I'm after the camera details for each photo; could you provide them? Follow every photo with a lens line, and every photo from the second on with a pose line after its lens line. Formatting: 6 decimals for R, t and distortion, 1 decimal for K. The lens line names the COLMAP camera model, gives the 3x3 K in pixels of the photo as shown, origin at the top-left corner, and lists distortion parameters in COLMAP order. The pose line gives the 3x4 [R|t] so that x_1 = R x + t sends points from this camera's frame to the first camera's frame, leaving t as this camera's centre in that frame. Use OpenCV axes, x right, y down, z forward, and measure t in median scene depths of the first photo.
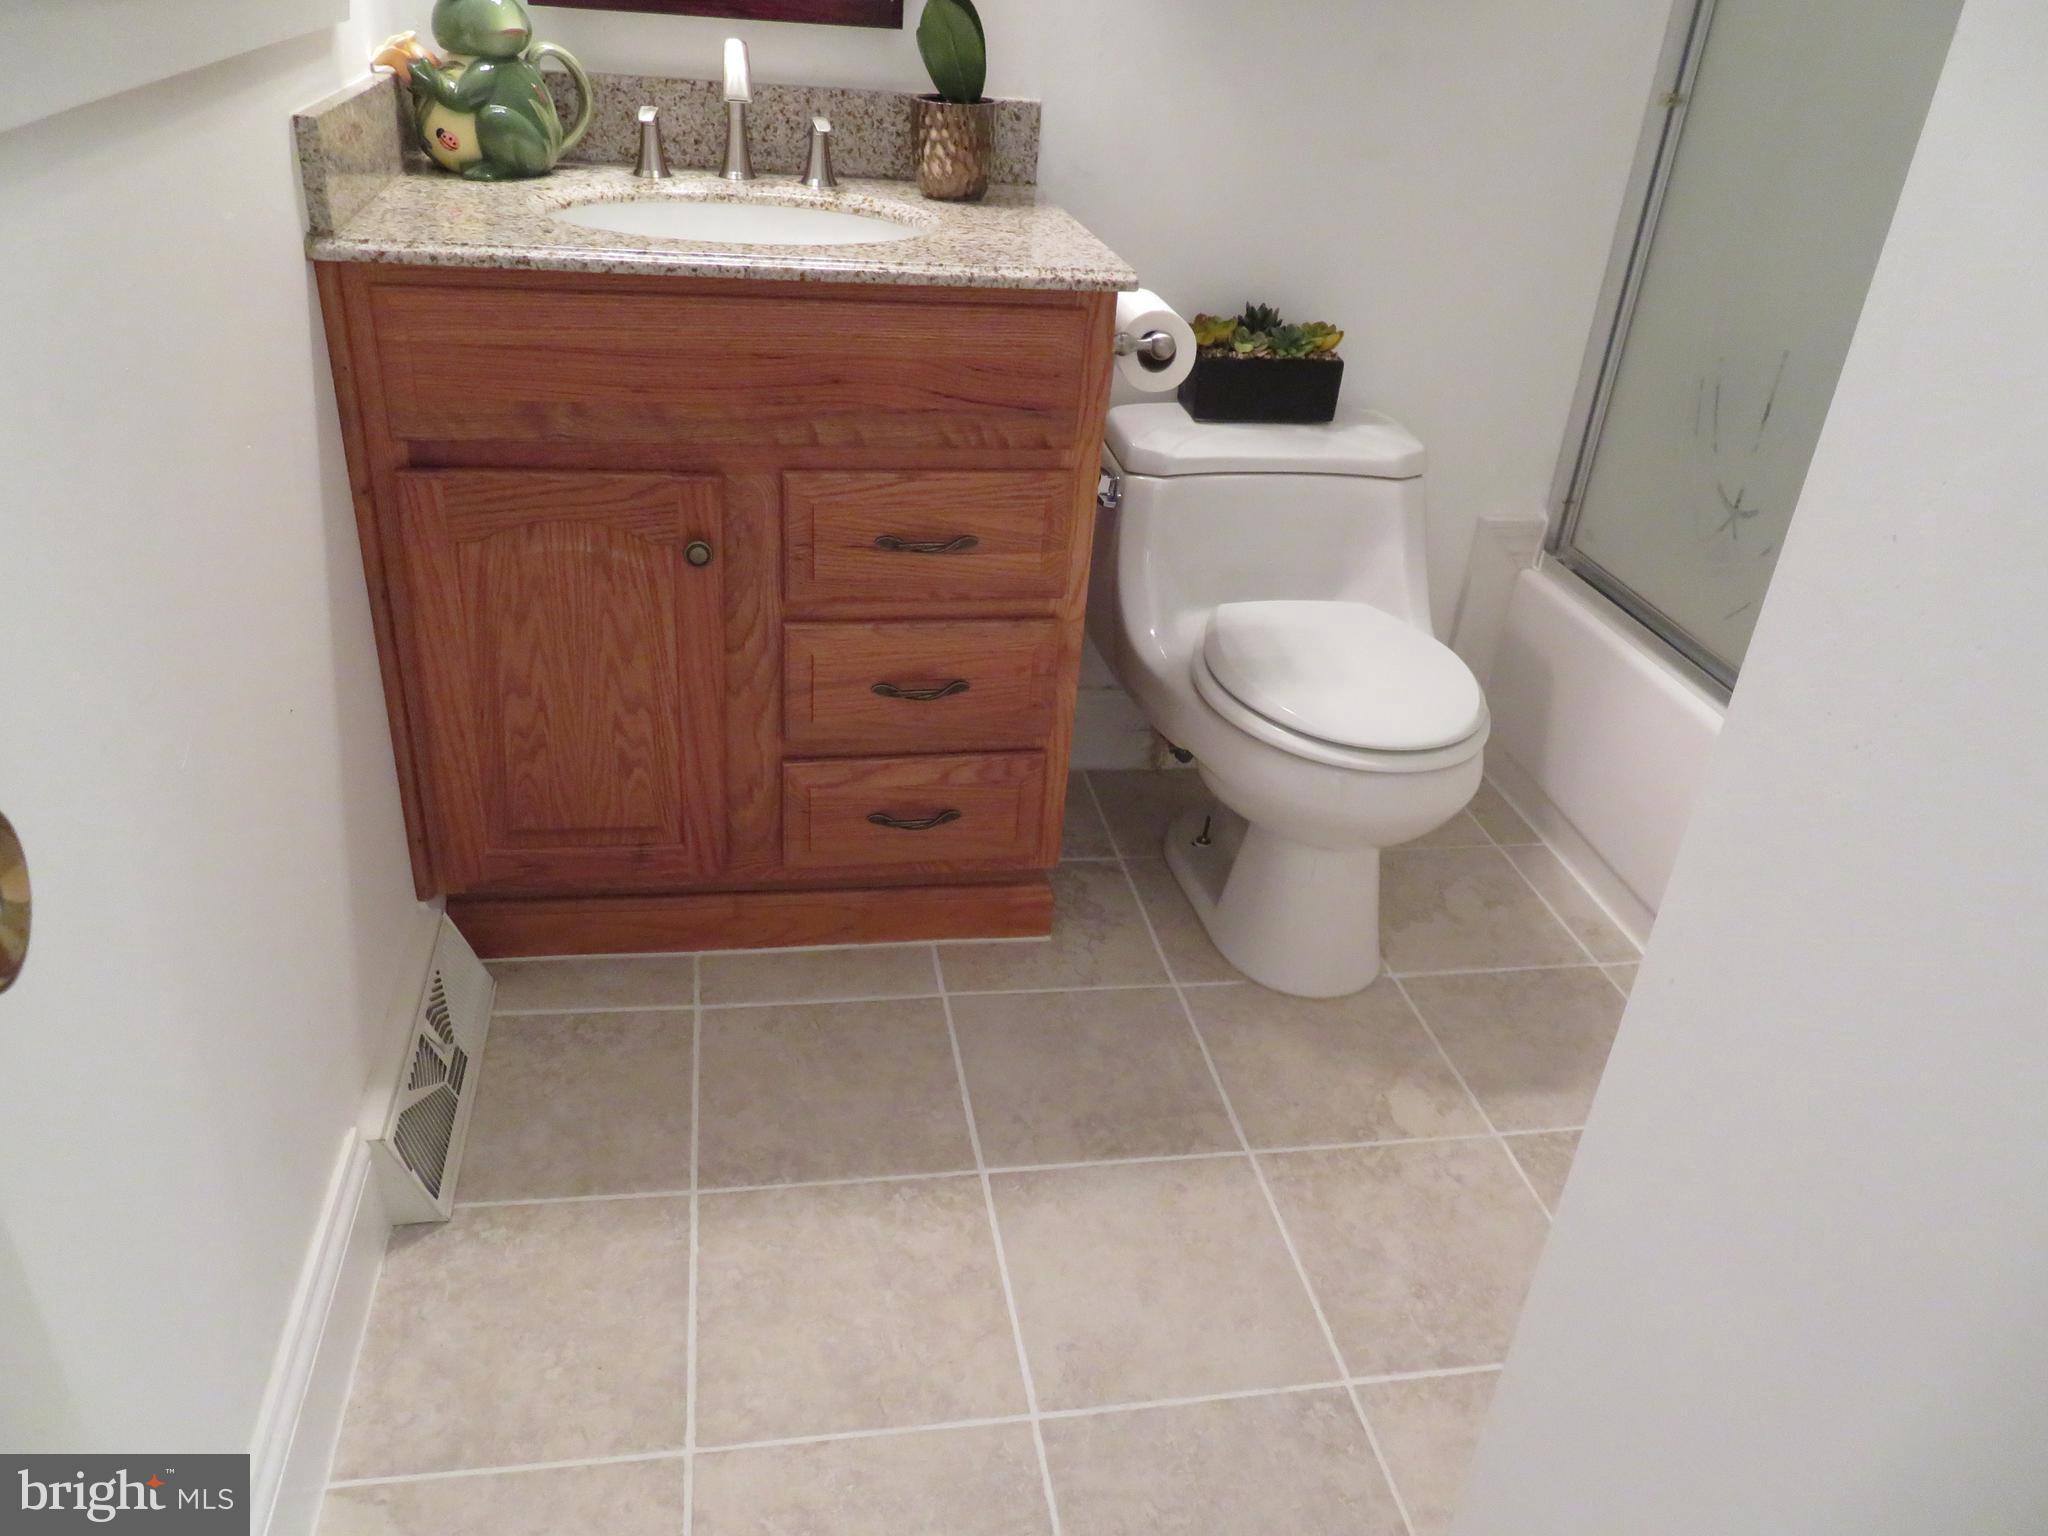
lens RADIAL K [[1480.6, 0, 1025.2], [0, 1480.6, 770.0], [0, 0, 1]] dist [0.007804, -0.002842]
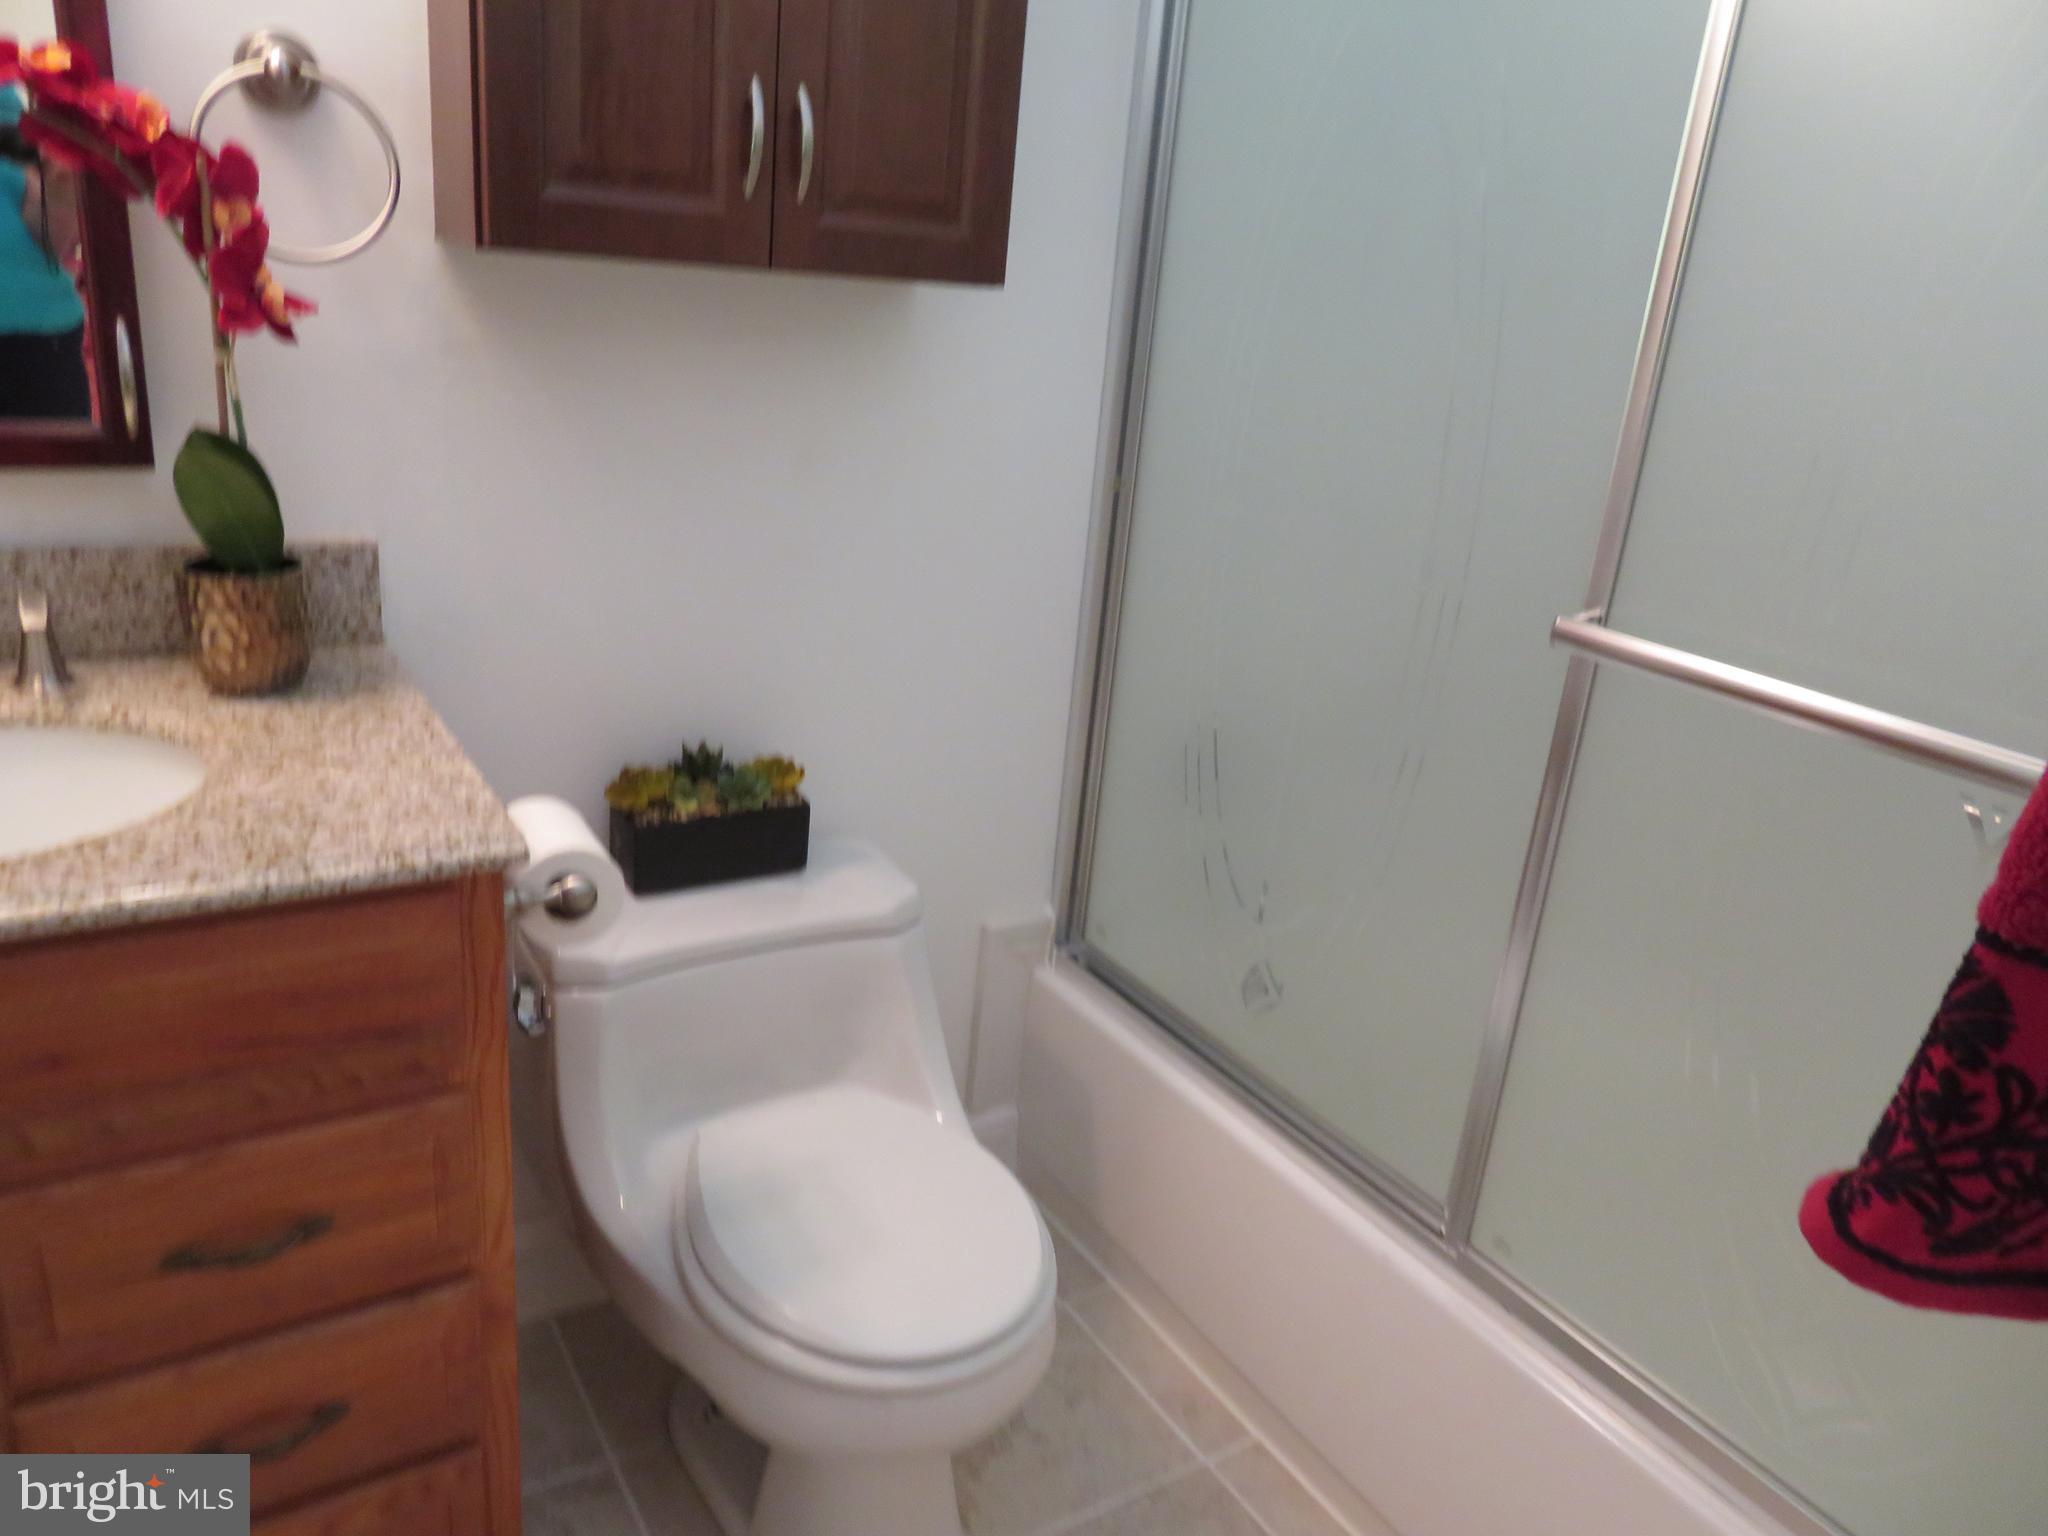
lens RADIAL K [[1480.6, 0, 1022.4], [0, 1480.6, 764.8], [0, 0, 1]] dist [0.007804, -0.002842]
pose [[0.931153, -0.114645, 0.346137, 0.041046], [0.162637, 0.980210, -0.112857, -0.185974], [-0.326348, 0.161382, 0.931371, 0.183377]]
